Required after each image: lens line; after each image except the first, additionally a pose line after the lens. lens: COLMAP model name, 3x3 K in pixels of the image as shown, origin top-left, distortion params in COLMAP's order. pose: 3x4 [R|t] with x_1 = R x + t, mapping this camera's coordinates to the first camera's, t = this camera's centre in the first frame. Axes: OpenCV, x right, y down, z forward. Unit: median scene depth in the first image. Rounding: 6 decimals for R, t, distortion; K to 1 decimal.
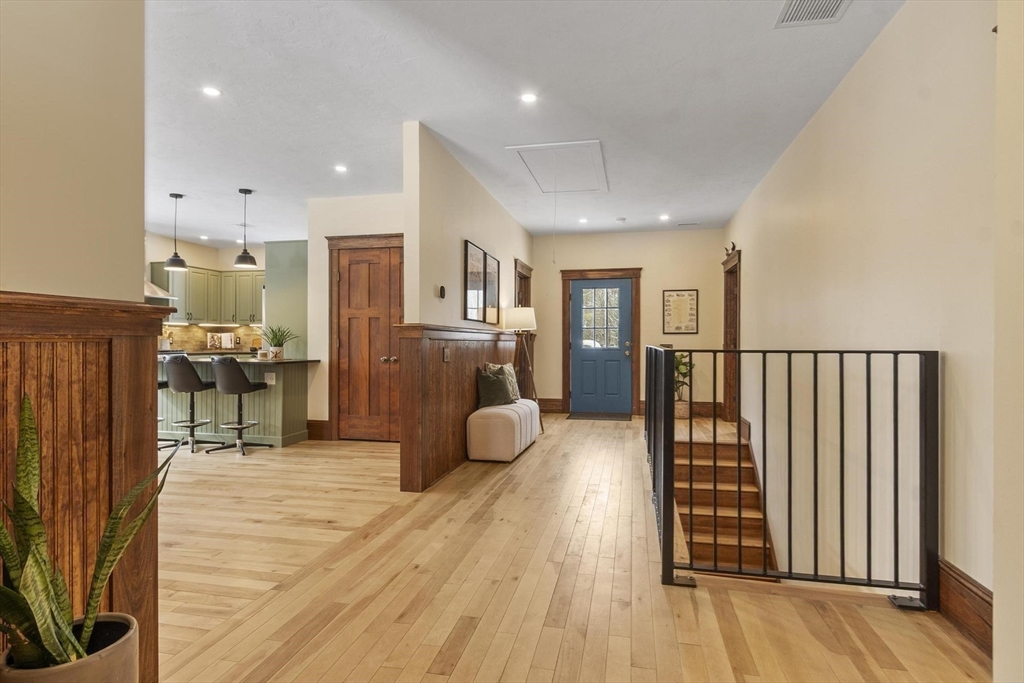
lens RADIAL K [[560.2, 0, 560.5], [0, 560.2, 340.0], [0, 0, 1]] dist [-0.001169, -0.000191]
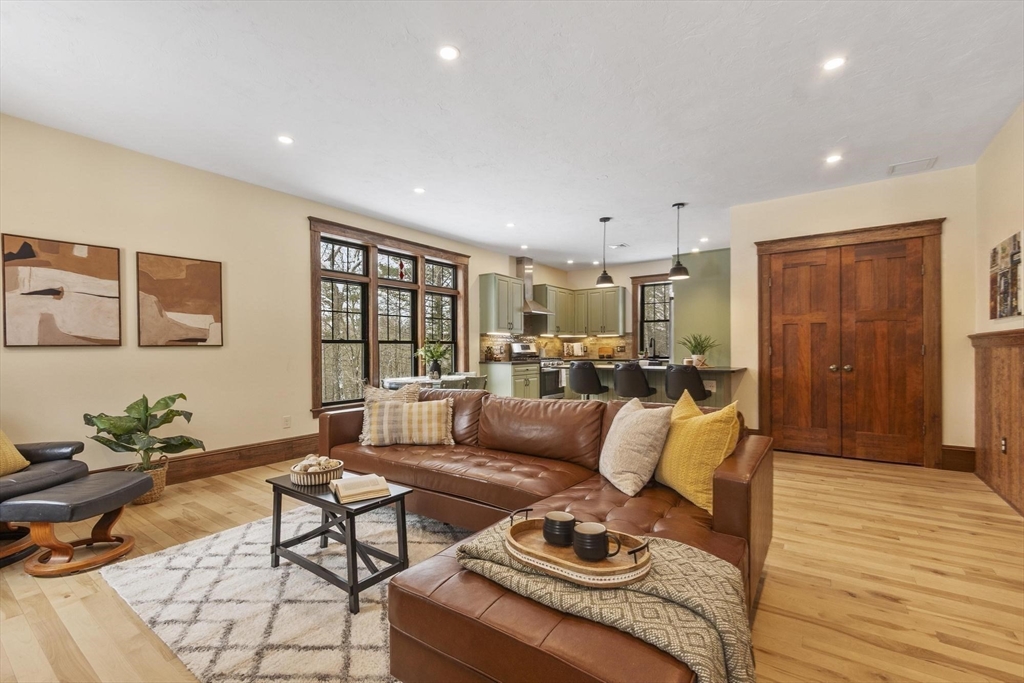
lens RADIAL K [[461.4, 0, 513.8], [0, 461.4, 351.2], [0, 0, 1]] dist [0.010186, -0.002156]
pose [[0.917567, -0.005676, -0.397540, -0.486316], [0.008311, 0.999953, 0.004906, -0.001243], [0.397494, -0.007805, 0.917572, 0.086760]]
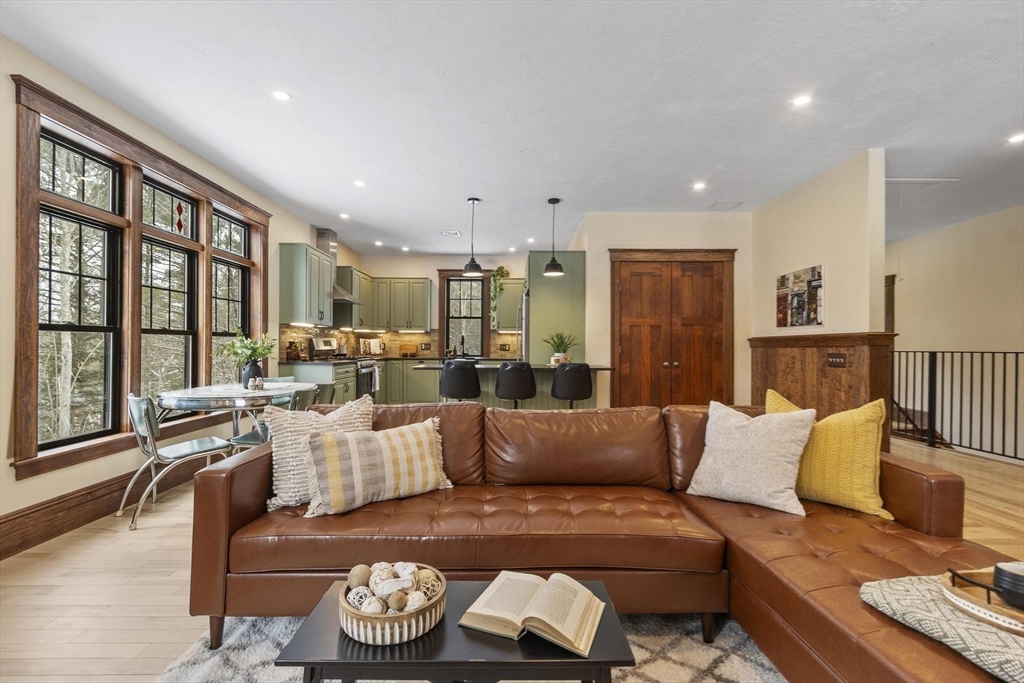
lens RADIAL K [[461.4, 0, 506.2], [0, 461.4, 346.5], [0, 0, 1]] dist [0.010186, -0.002156]
pose [[0.973182, 0.001319, 0.230032, -0.810810], [-0.001615, 0.999998, 0.001102, -0.000262], [-0.230030, -0.001444, 0.973182, 0.194440]]
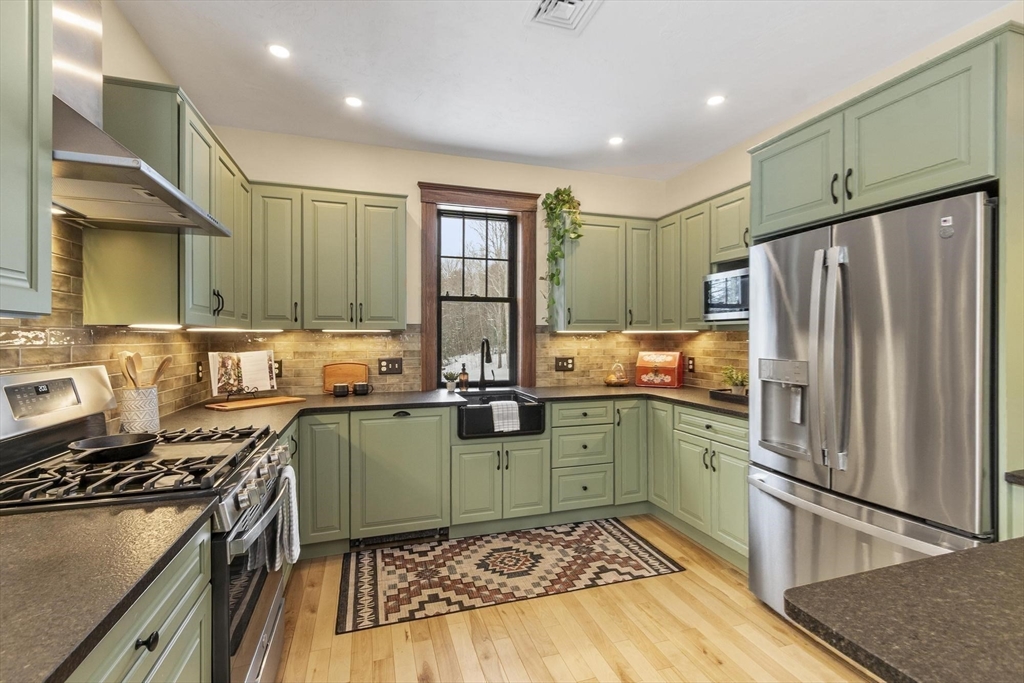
lens RADIAL K [[461.4, 0, 516.5], [0, 461.4, 334.8], [0, 0, 1]] dist [0.010186, -0.002156]
pose [[0.862126, -0.002662, 0.506687, -0.875574], [0.001828, 0.999996, 0.002144, -0.034478], [-0.506690, -0.000922, 0.862128, 0.933981]]
